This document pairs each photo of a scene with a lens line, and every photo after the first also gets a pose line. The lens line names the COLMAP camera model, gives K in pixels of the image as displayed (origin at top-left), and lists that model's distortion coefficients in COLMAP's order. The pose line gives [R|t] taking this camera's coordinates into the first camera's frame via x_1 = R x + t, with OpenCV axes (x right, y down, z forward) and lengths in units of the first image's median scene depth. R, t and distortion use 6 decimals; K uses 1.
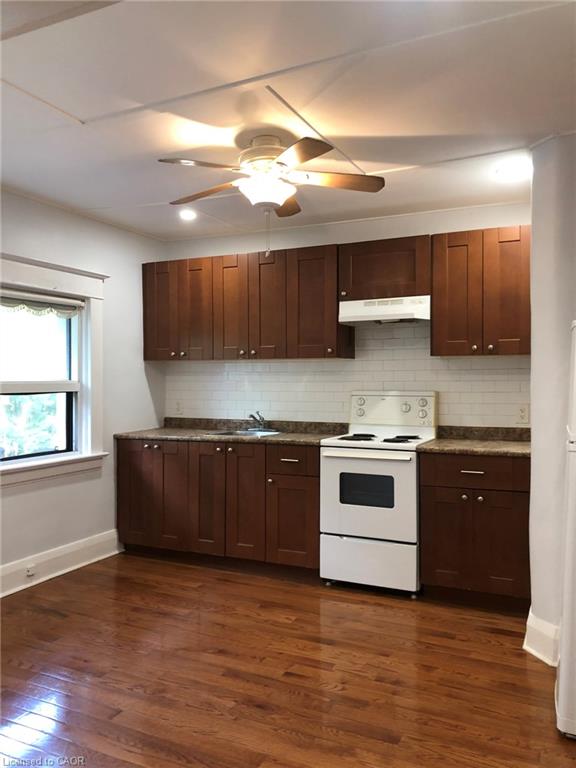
lens RADIAL K [[634.1, 0, 277.3], [0, 634.1, 374.1], [0, 0, 1]] dist [0.083655, -0.086204]
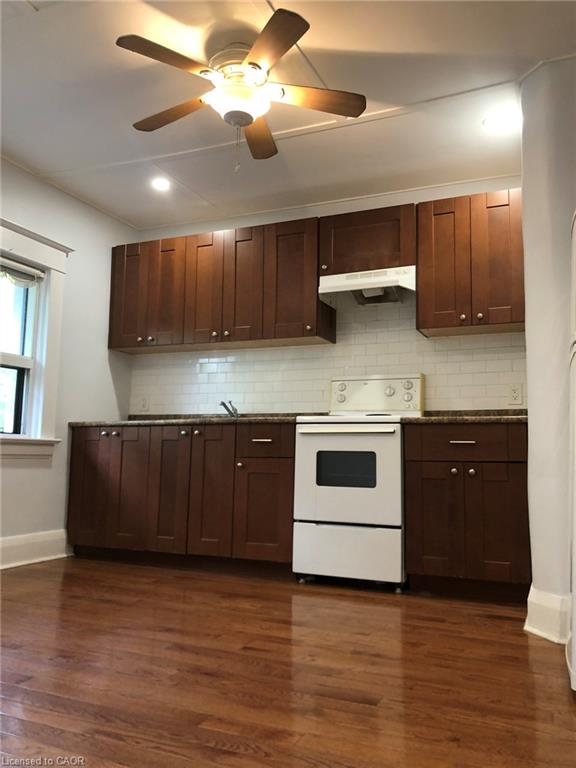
lens RADIAL K [[635.9, 0, 286.9], [0, 635.9, 372.4], [0, 0, 1]] dist [0.075527, -0.085038]
pose [[0.999142, 0.023491, 0.034106, 0.022286], [-0.019229, 0.992552, -0.120298, 0.149133], [-0.036677, 0.119539, 0.992152, 0.093264]]
